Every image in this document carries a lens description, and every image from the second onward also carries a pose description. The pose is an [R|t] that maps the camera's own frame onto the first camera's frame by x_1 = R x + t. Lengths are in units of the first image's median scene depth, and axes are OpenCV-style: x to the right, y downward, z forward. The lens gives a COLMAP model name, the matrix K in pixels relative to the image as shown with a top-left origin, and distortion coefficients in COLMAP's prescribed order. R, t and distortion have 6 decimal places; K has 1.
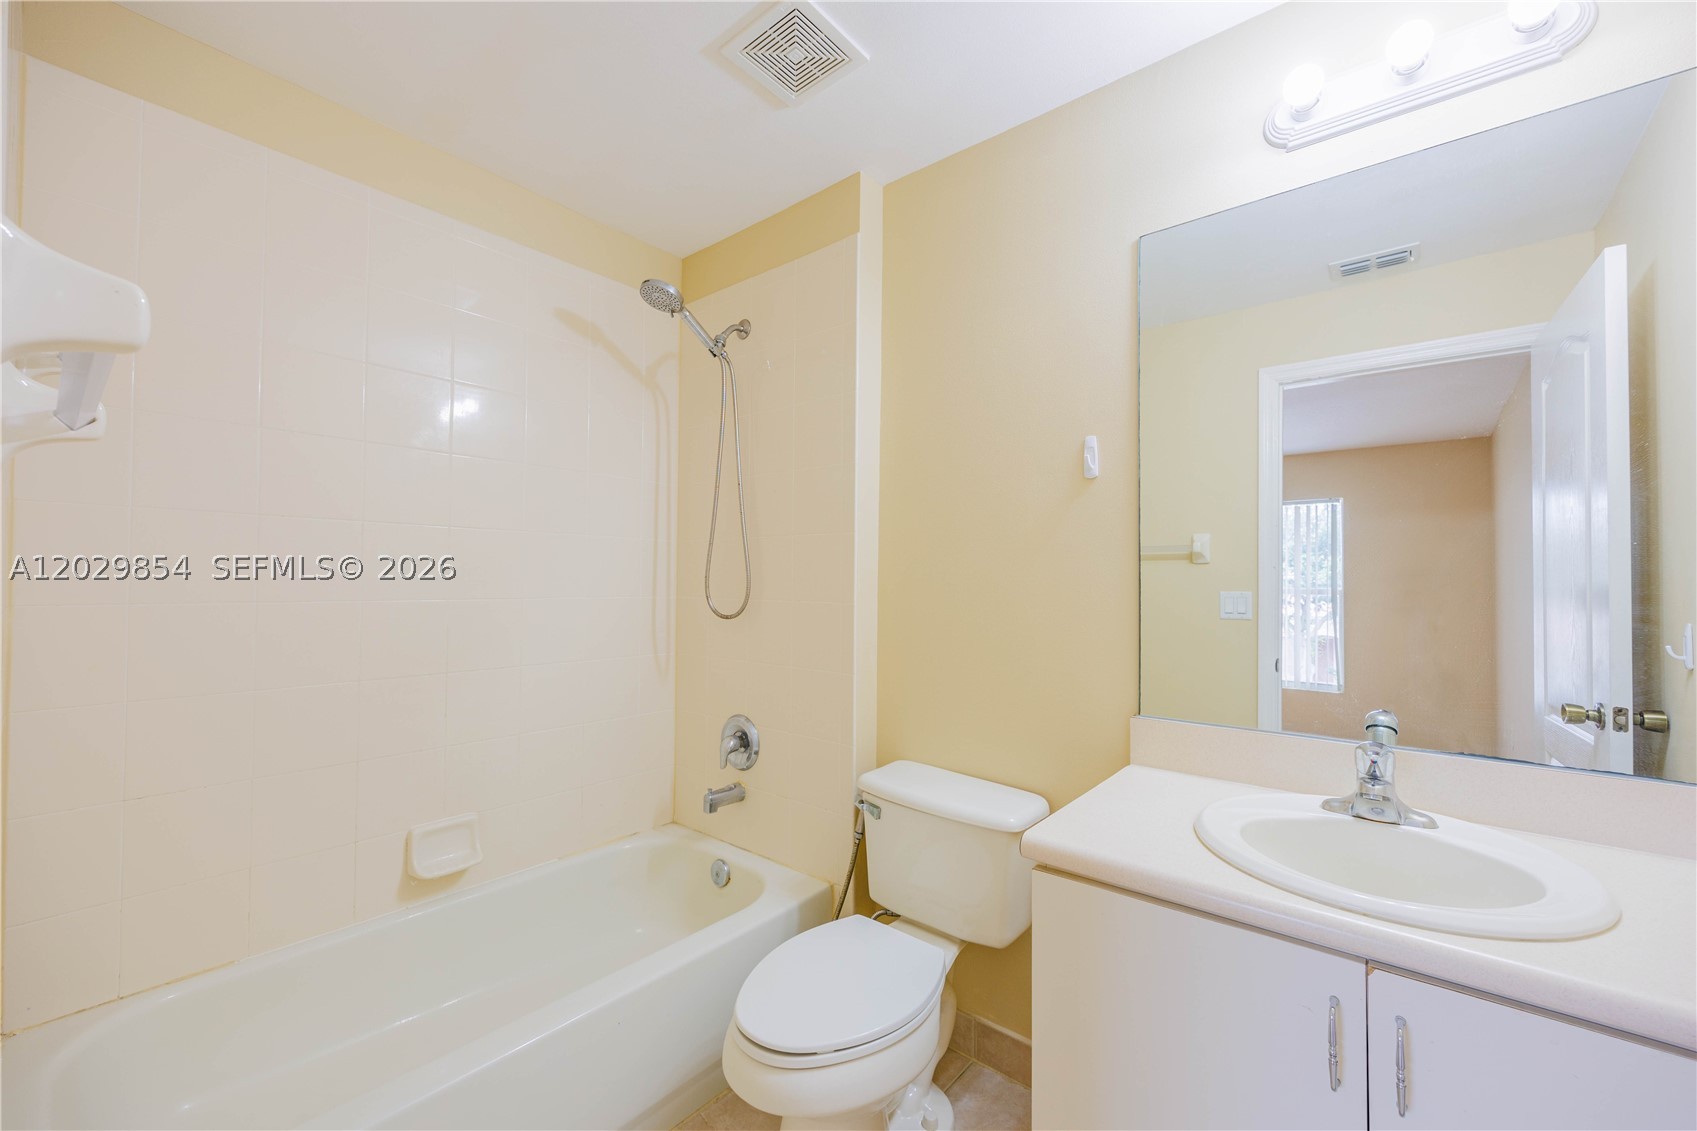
lens RADIAL K [[675.2, 0, 847.8], [0, 675.2, 571.3], [0, 0, 1]] dist [-0.001449, 0.000226]
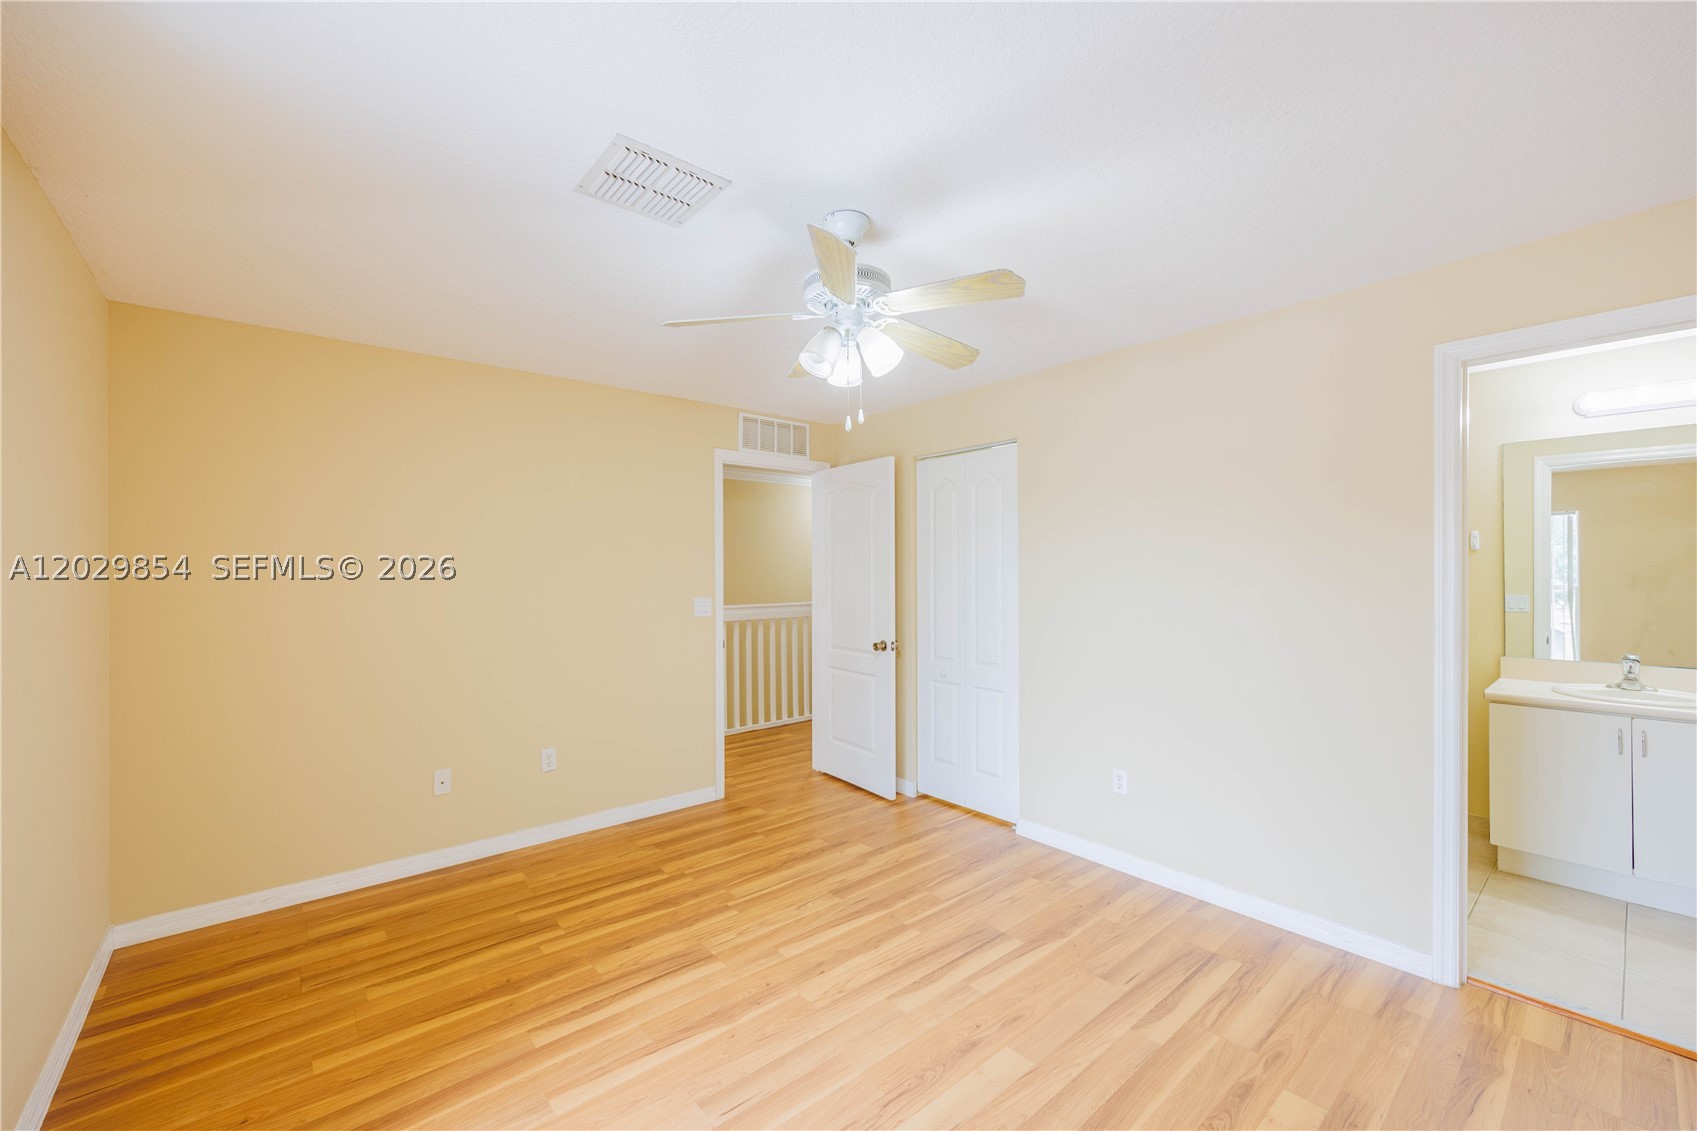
lens RADIAL K [[675.2, 0, 847.8], [0, 675.2, 571.3], [0, 0, 1]] dist [-0.001449, 0.000226]
pose [[0.985368, -0.012855, -0.169953, -0.965941], [0.015933, 0.999733, 0.016760, -0.103526], [0.169692, -0.019223, 0.985310, -1.143419]]
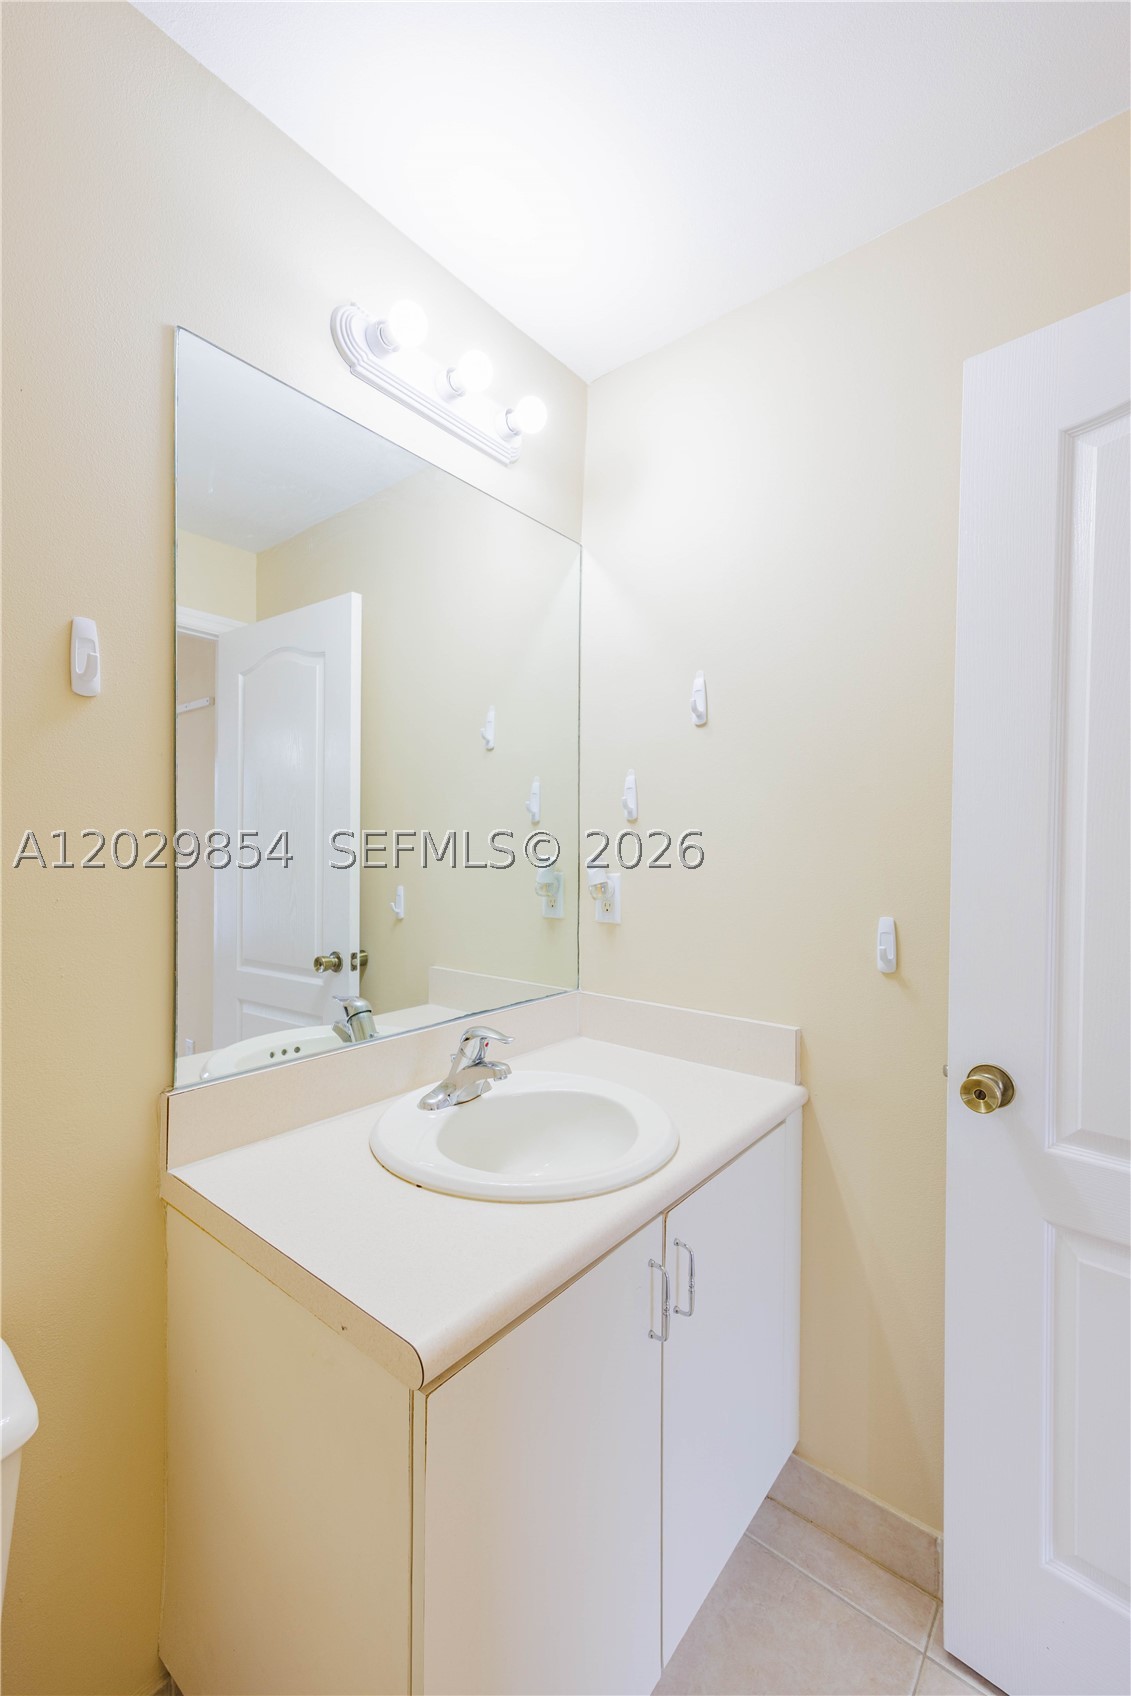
lens RADIAL K [[716.4, 0, 565.5], [0, 716.4, 848.0], [0, 0, 1]] dist [-0.001127, -0.000010]
pose [[-0.011038, -0.016922, 0.999796, -0.173969], [-0.027538, 0.999483, 0.016613, -0.024814], [-0.999560, -0.027349, -0.011498, 0.458239]]
